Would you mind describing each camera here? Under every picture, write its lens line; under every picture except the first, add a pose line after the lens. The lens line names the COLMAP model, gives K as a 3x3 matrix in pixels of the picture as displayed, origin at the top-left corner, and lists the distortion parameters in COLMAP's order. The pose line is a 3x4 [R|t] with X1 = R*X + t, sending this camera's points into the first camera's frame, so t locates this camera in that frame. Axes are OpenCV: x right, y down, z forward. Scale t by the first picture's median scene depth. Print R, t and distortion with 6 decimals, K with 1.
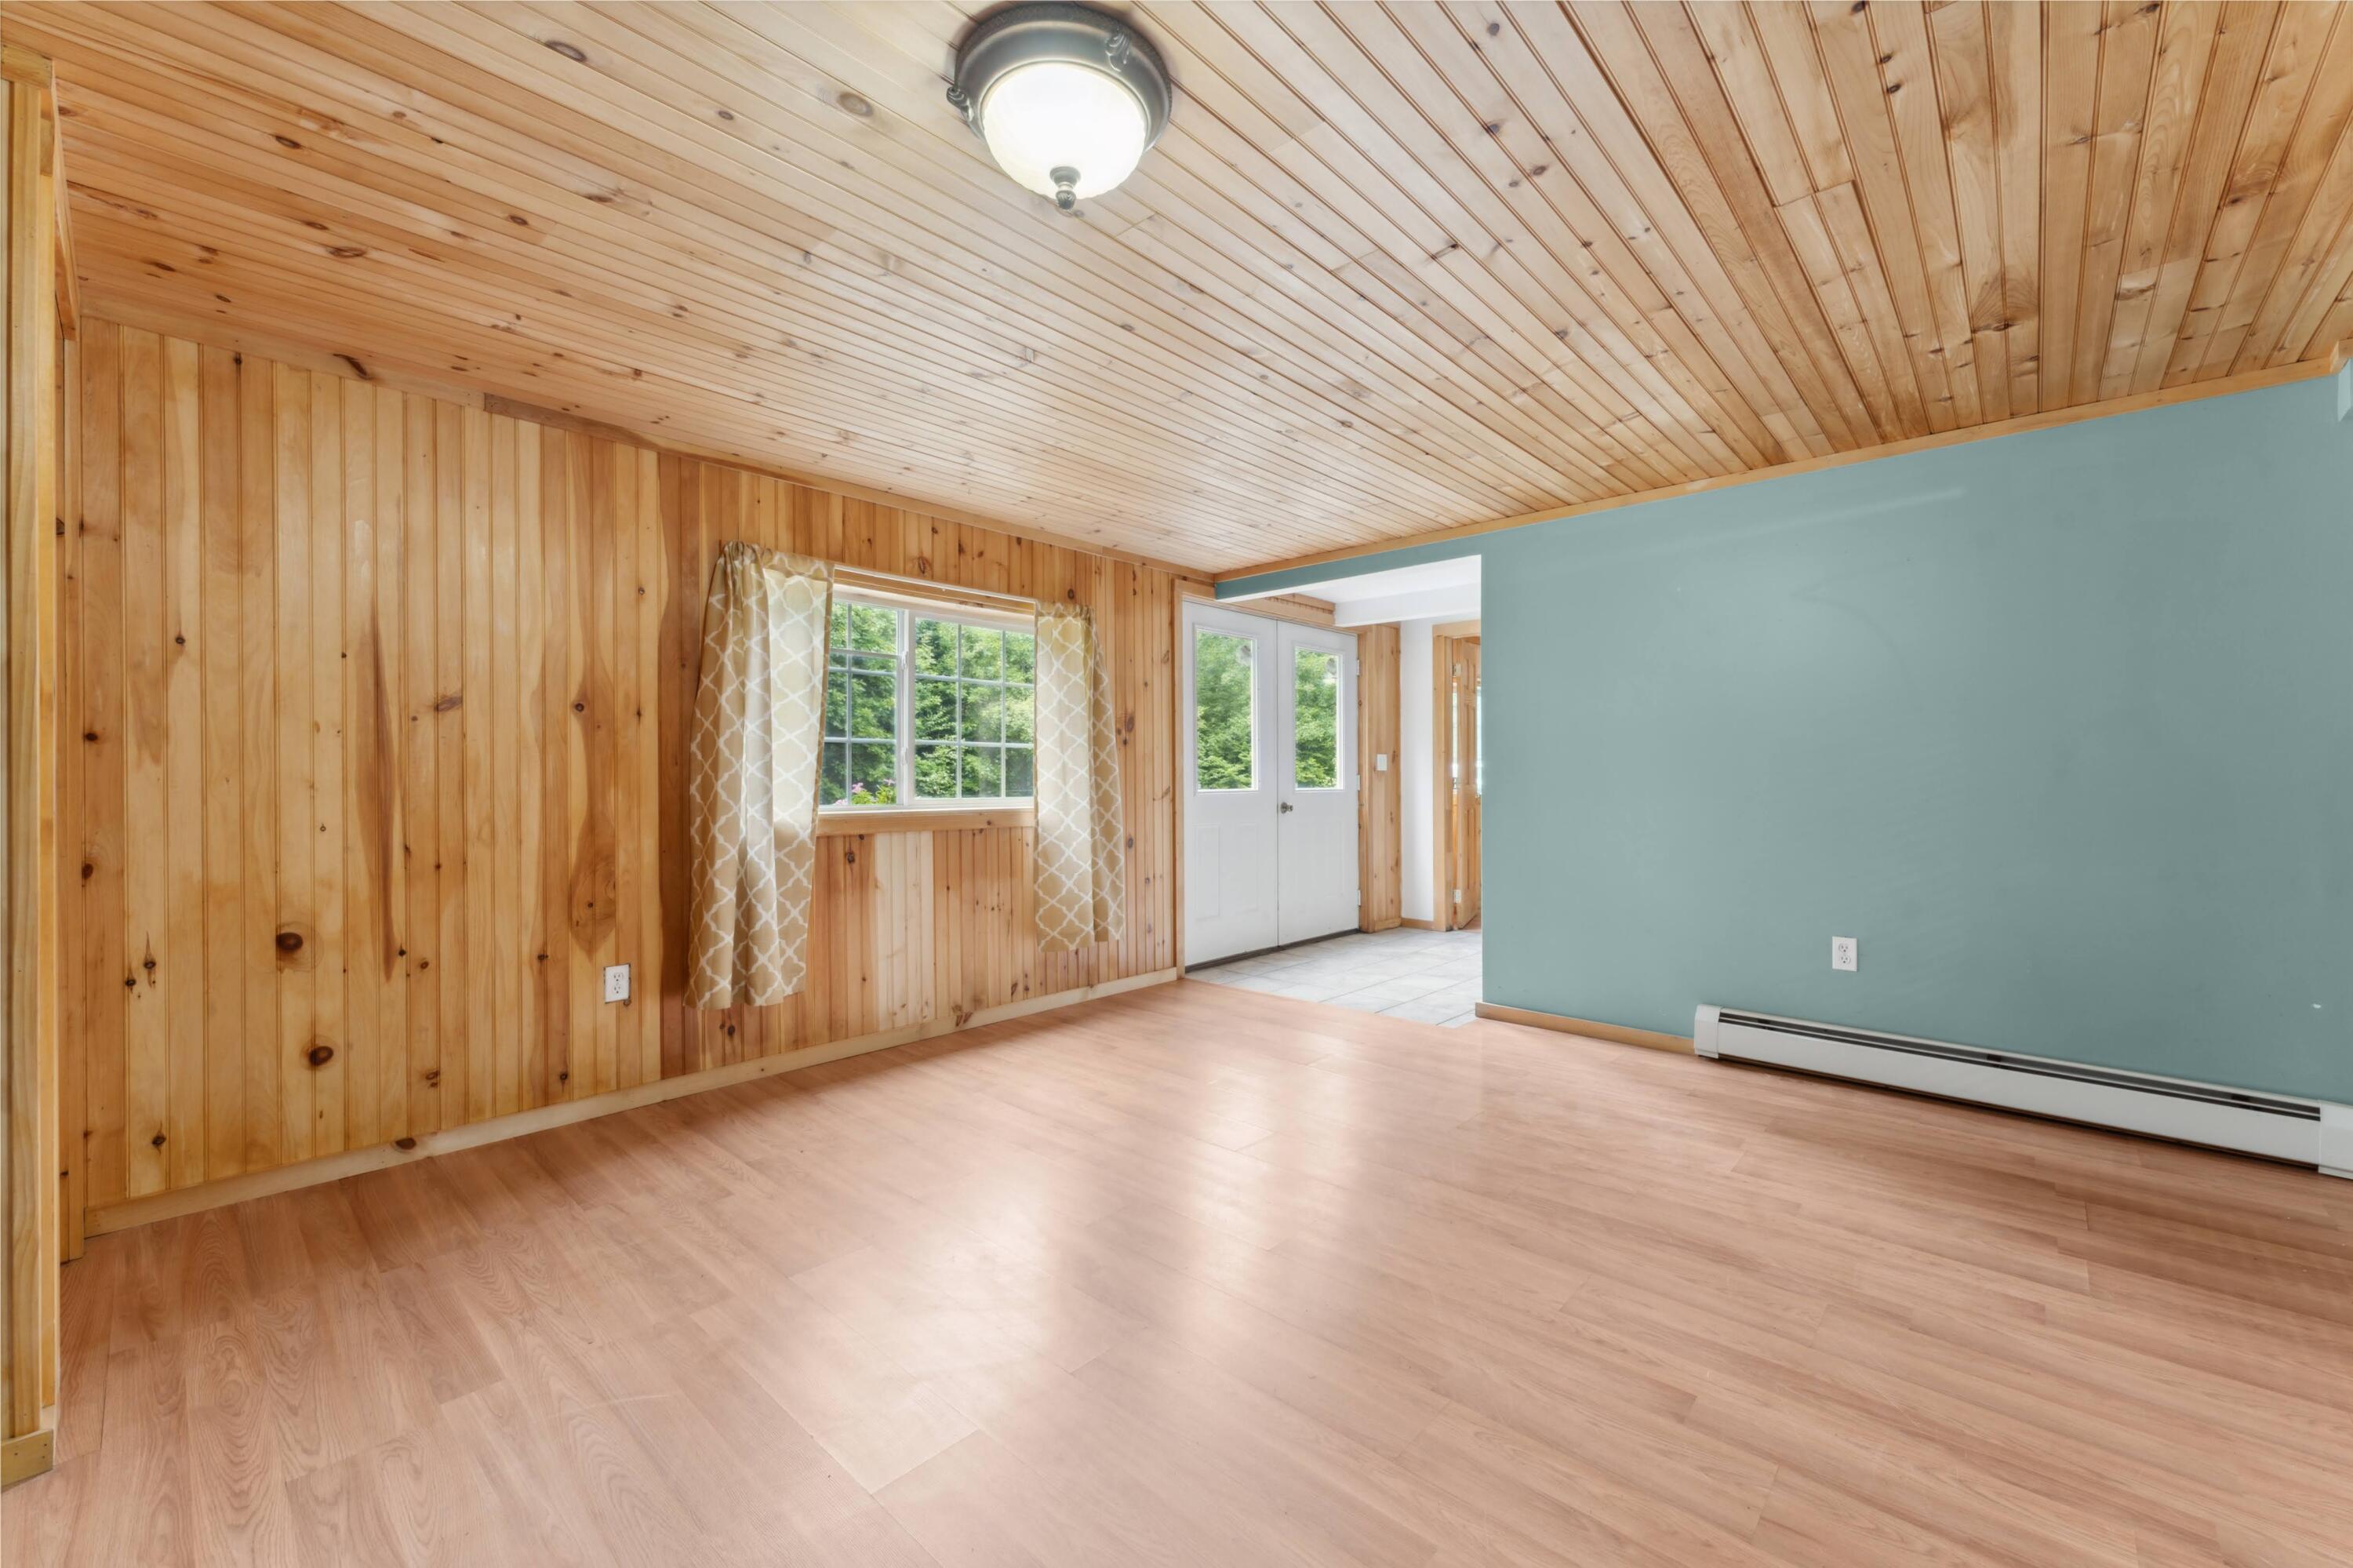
lens RADIAL K [[919.4, 0, 1176.5], [0, 919.4, 779.3], [0, 0, 1]] dist [-0.000505, -0.000017]
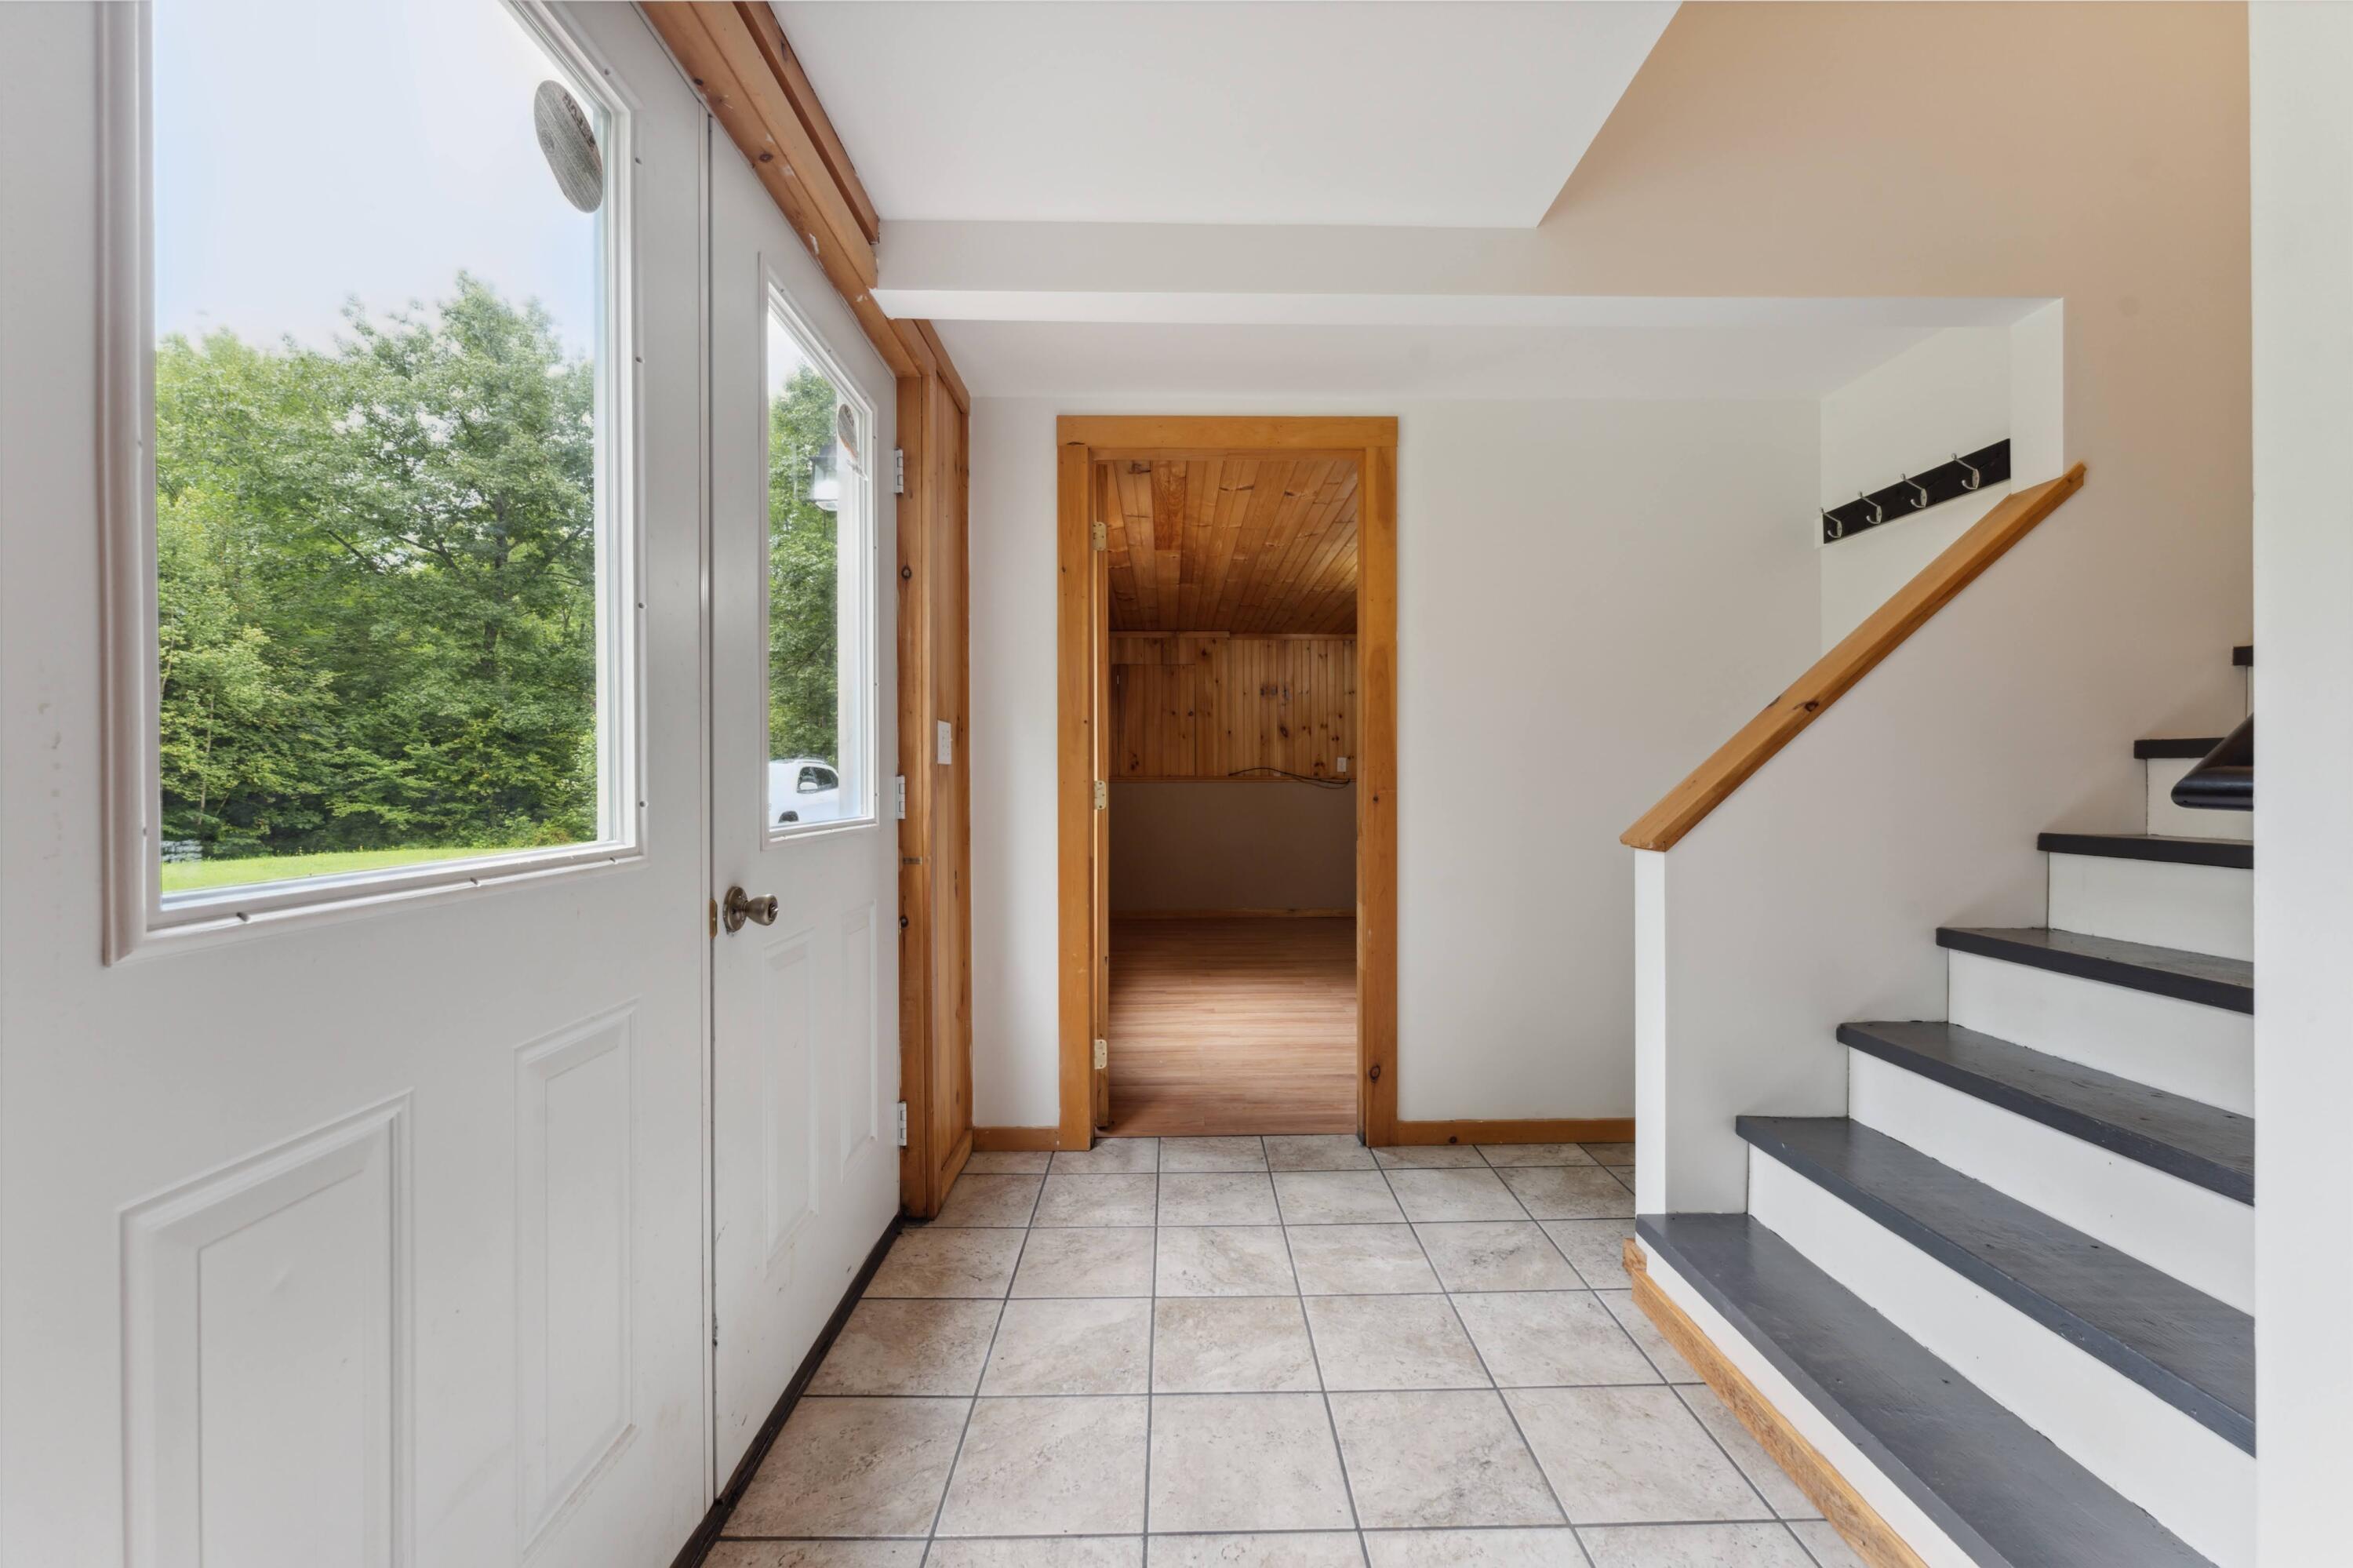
lens RADIAL K [[919.4, 0, 1178.6], [0, 919.4, 781.8], [0, 0, 1]] dist [-0.000505, -0.000017]
pose [[0.718976, -0.001168, 0.695034, 0.007407], [0.001142, 0.999999, 0.000499, -0.000559], [-0.695034, 0.000435, 0.718977, 0.112511]]
